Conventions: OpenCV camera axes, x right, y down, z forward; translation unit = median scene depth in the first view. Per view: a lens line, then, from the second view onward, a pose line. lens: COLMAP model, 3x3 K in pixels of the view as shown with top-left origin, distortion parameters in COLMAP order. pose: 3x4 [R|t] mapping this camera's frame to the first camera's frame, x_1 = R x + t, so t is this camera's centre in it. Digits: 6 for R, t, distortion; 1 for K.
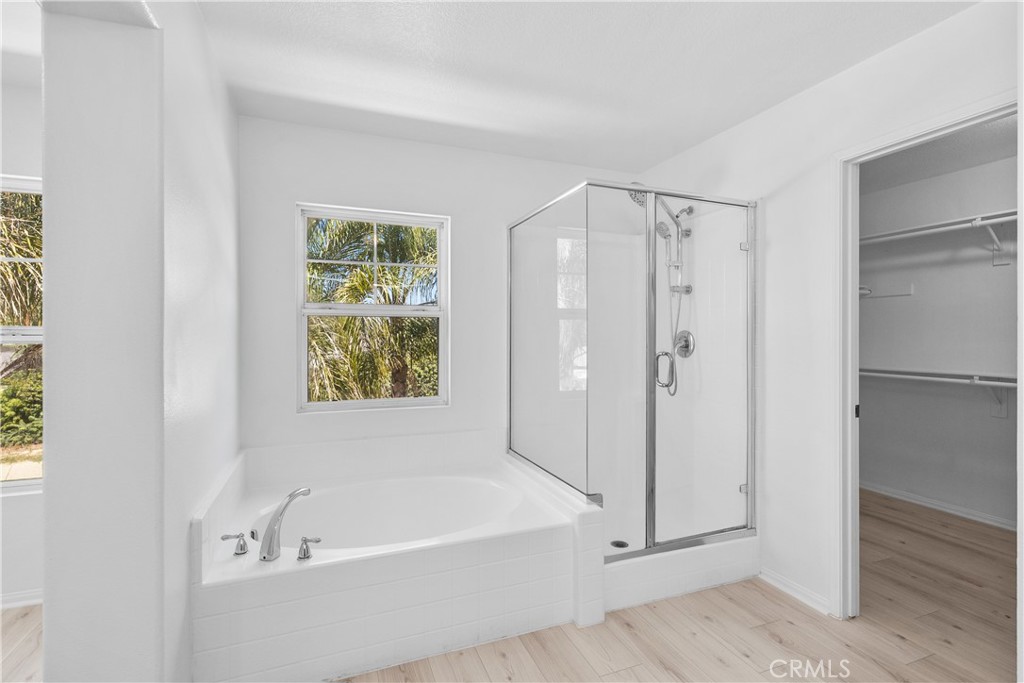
lens RADIAL K [[466.6, 0, 505.4], [0, 466.6, 337.3], [0, 0, 1]] dist [0.003298, 0.001255]
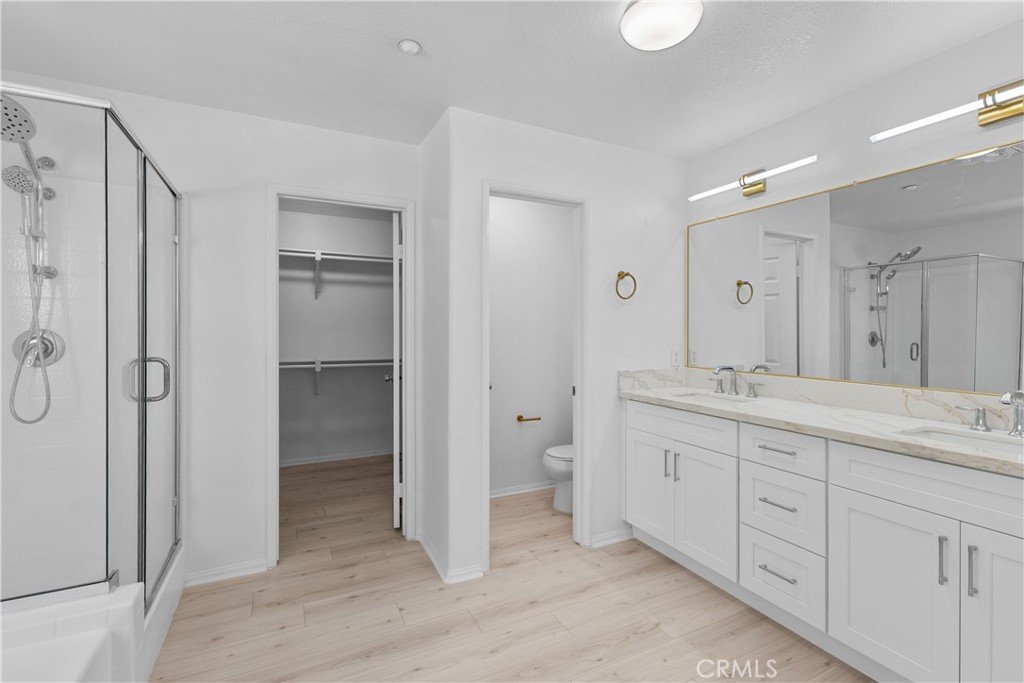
lens RADIAL K [[454.1, 0, 502.1], [0, 454.1, 335.4], [0, 0, 1]] dist [-0.000535, 0.003261]
pose [[-0.089842, -0.007609, 0.995927, -0.523021], [-0.004889, 0.999962, 0.007199, -0.018710], [-0.995944, -0.004222, -0.089875, 0.511592]]
